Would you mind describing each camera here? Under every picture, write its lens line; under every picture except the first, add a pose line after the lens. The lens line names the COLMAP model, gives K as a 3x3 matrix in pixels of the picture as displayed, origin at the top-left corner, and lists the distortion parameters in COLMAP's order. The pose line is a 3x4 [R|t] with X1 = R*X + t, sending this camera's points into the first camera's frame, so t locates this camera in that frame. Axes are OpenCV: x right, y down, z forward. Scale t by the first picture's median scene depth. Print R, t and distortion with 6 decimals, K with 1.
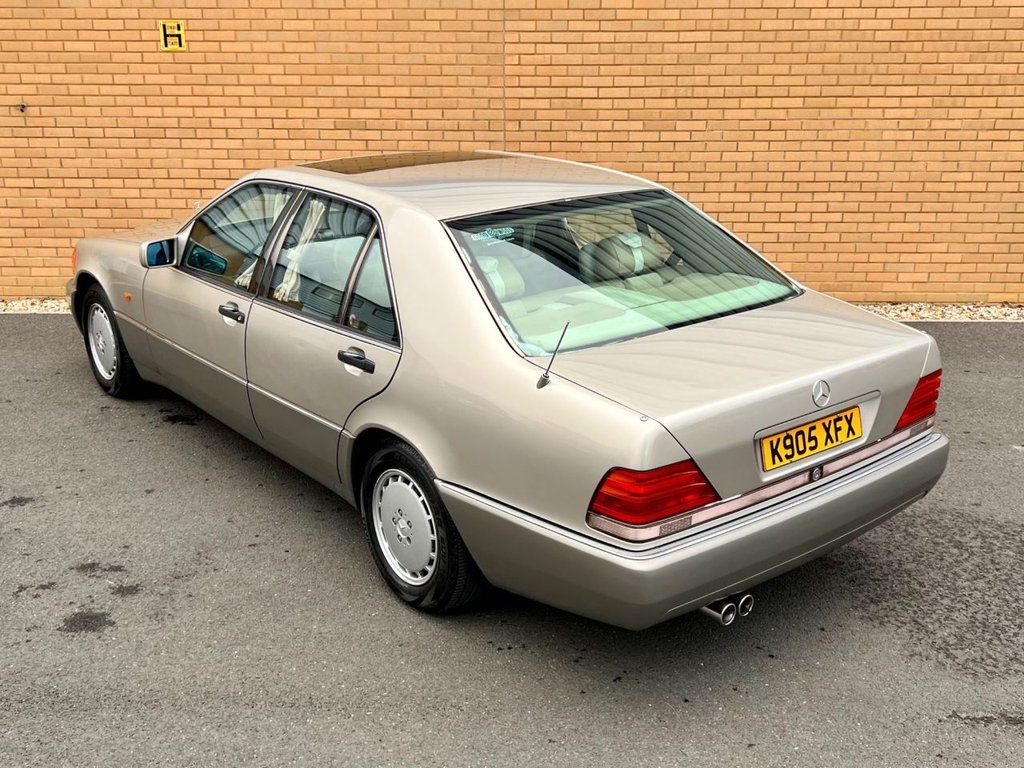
lens RADIAL K [[1116.8, 0, 523.0], [0, 1116.8, 361.3], [0, 0, 1]] dist [0.116265, -0.258528]
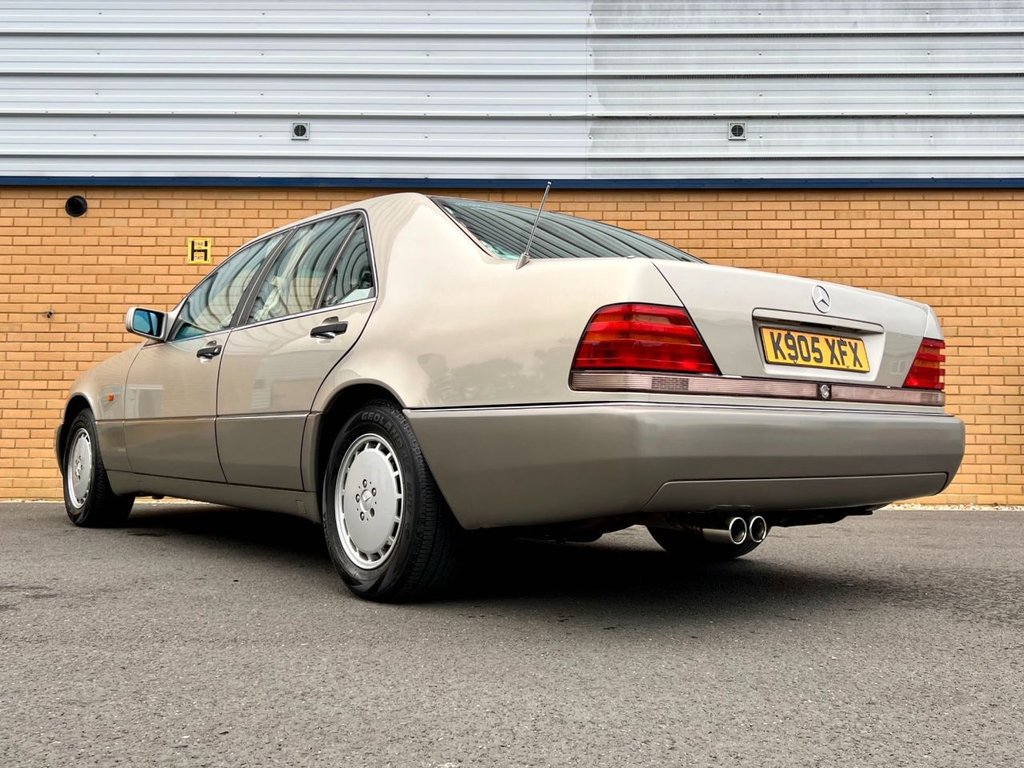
lens RADIAL K [[1021.2, 0, 542.0], [0, 1021.2, 343.8], [0, 0, 1]] dist [0.128571, -0.299979]
pose [[0.999890, 0.007646, 0.012706, 0.010376], [-0.002236, 0.924758, -0.380550, 0.175805], [-0.014660, 0.380479, 0.924673, 0.102654]]
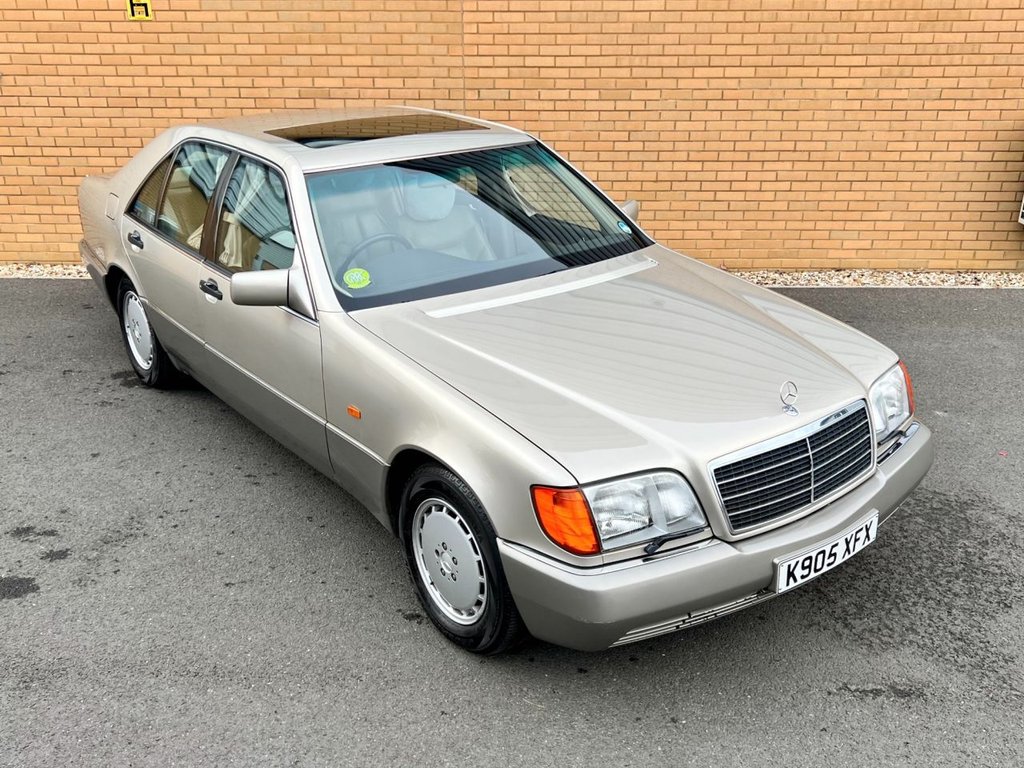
lens RADIAL K [[1008.3, 0, 519.7], [0, 1008.3, 412.7], [0, 0, 1]] dist [0.053061, -0.070015]
pose [[0.999968, 0.002523, -0.007635, 0.042691], [-0.001790, 0.995521, 0.094522, -0.008151], [0.007839, -0.094506, 0.995493, 0.050626]]
